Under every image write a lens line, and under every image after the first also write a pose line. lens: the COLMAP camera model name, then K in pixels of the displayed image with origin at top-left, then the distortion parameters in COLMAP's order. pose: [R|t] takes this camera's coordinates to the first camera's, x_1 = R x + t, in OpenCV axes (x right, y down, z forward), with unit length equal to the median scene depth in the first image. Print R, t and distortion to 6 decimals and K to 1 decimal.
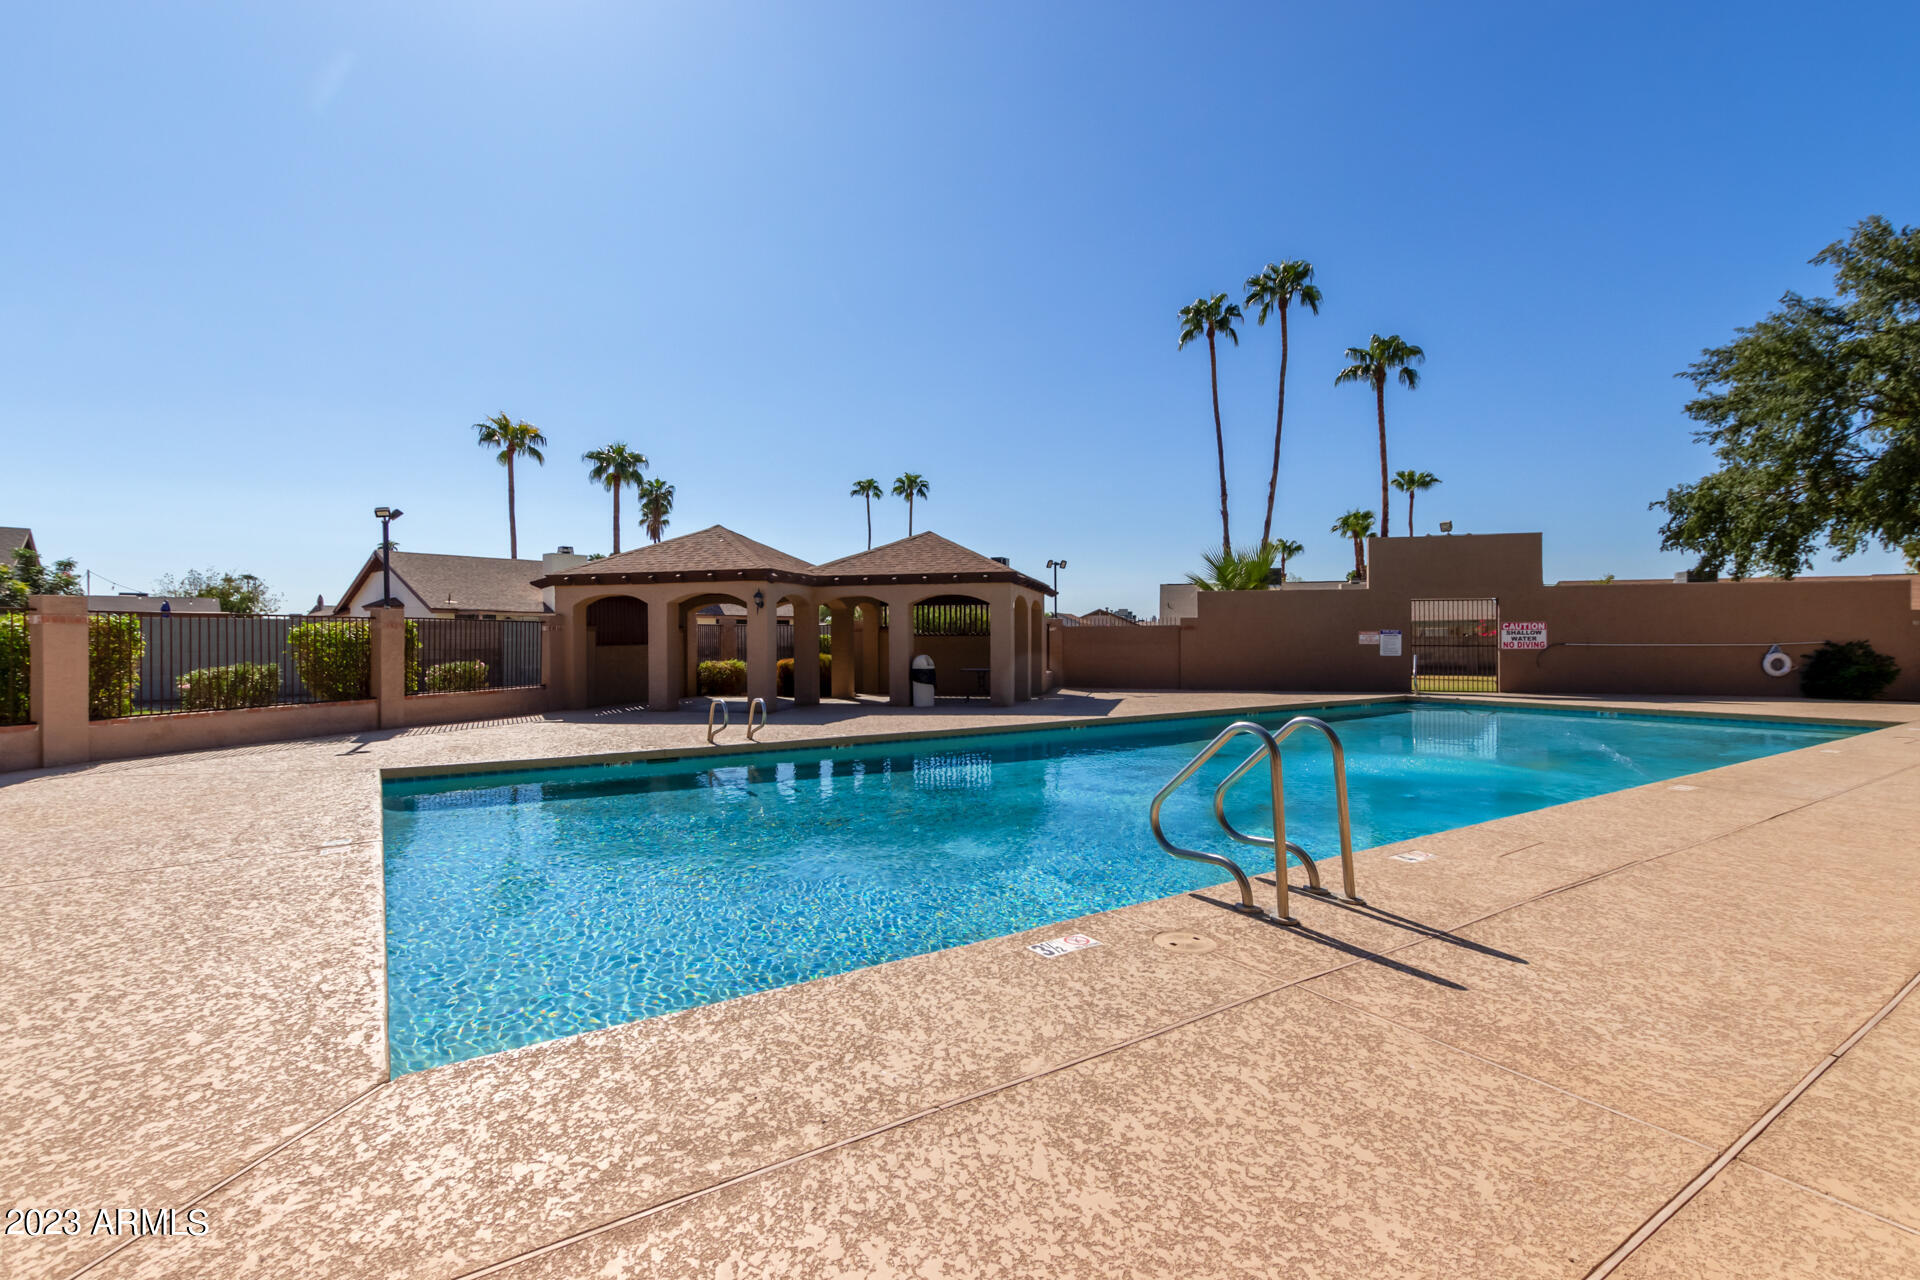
lens RADIAL K [[883.1, 0, 954.8], [0, 883.1, 637.7], [0, 0, 1]] dist [-0.000737, -0.000685]
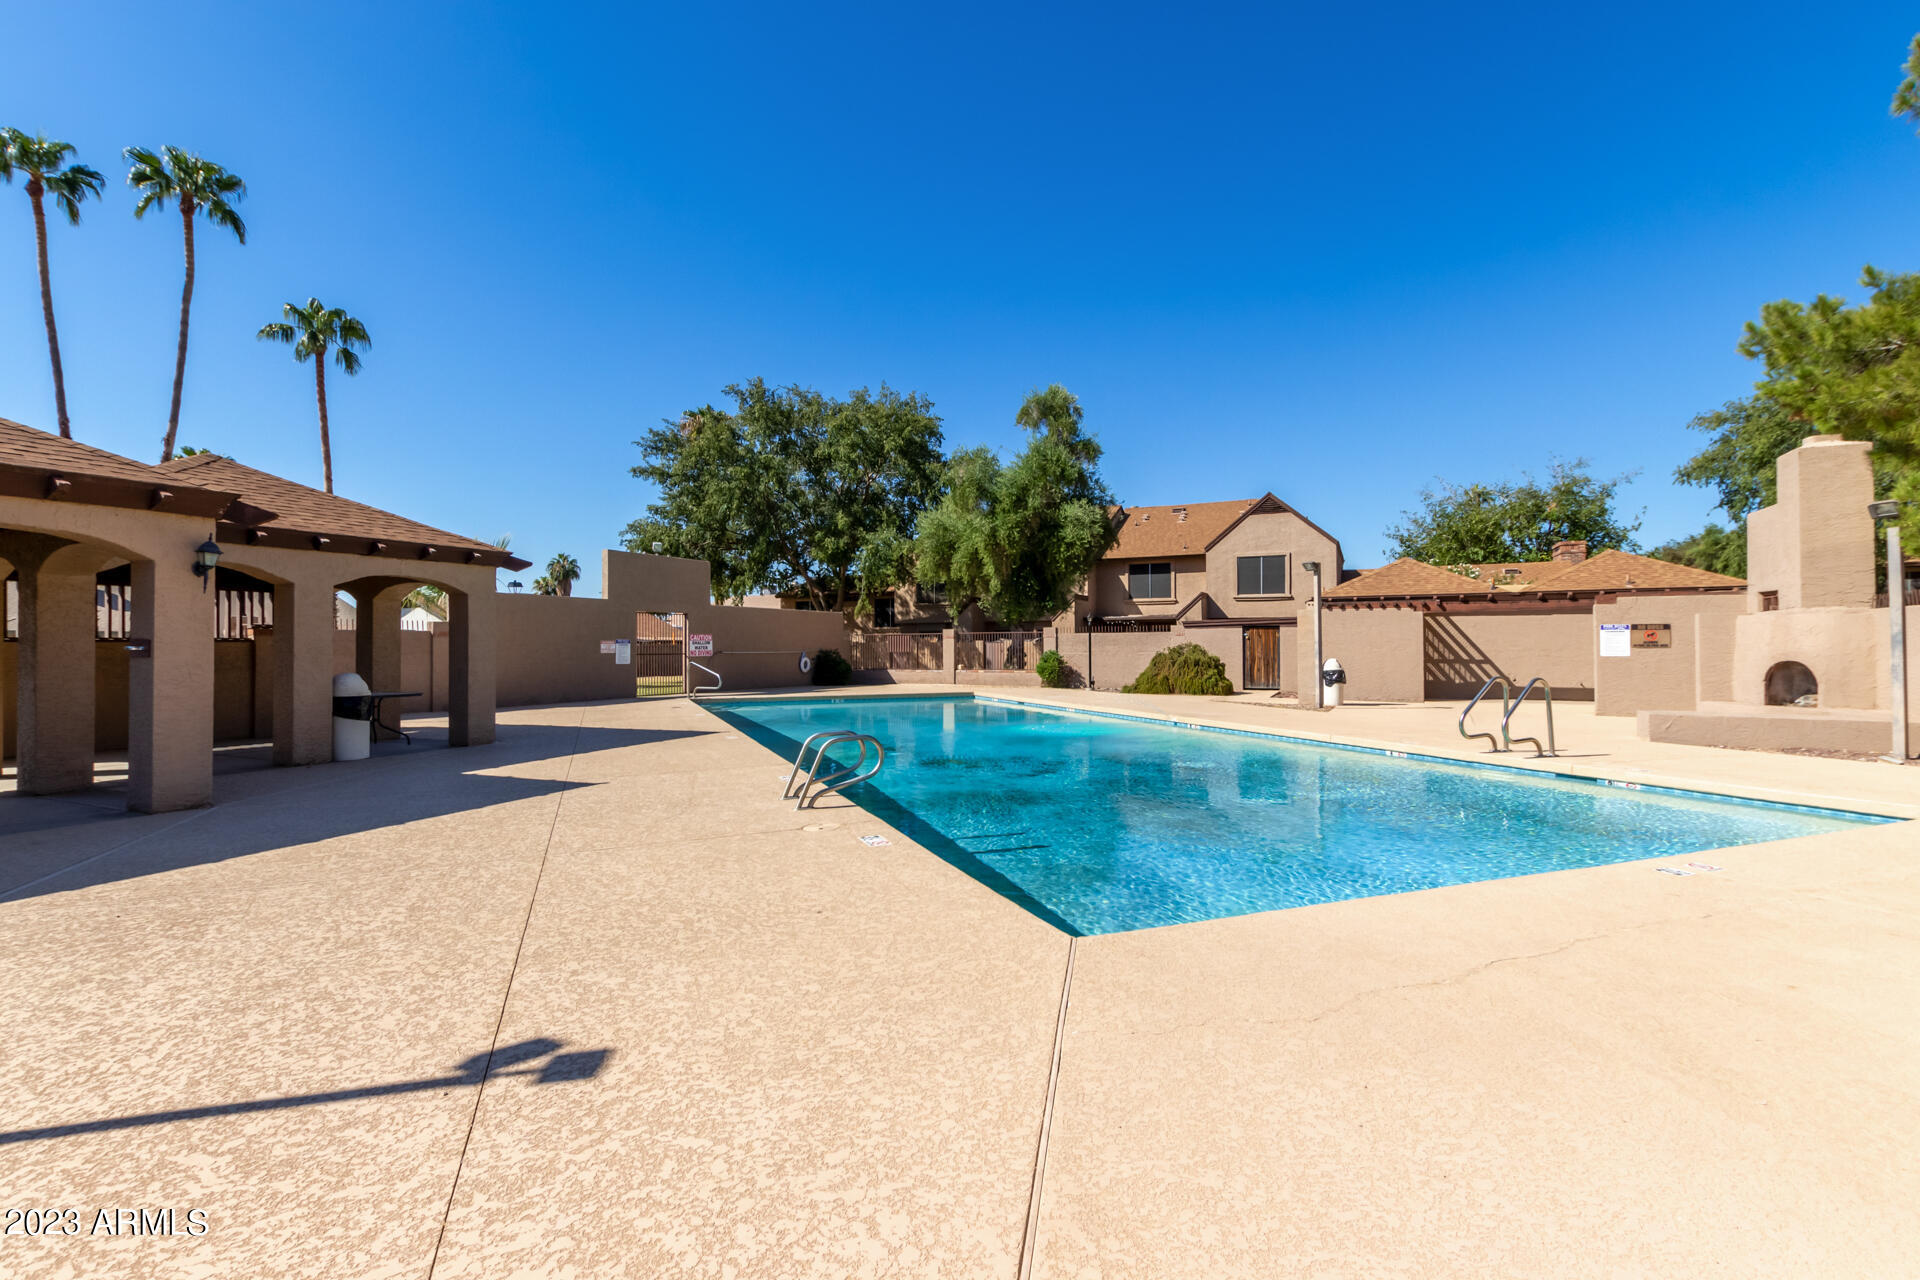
lens RADIAL K [[883.1, 0, 953.5], [0, 883.1, 635.0], [0, 0, 1]] dist [-0.000737, -0.000685]
pose [[0.191583, 0.017421, 0.981322, -0.249207], [0.000602, 0.999840, -0.017867, 0.002611], [-0.981476, 0.004013, 0.191541, 0.221031]]
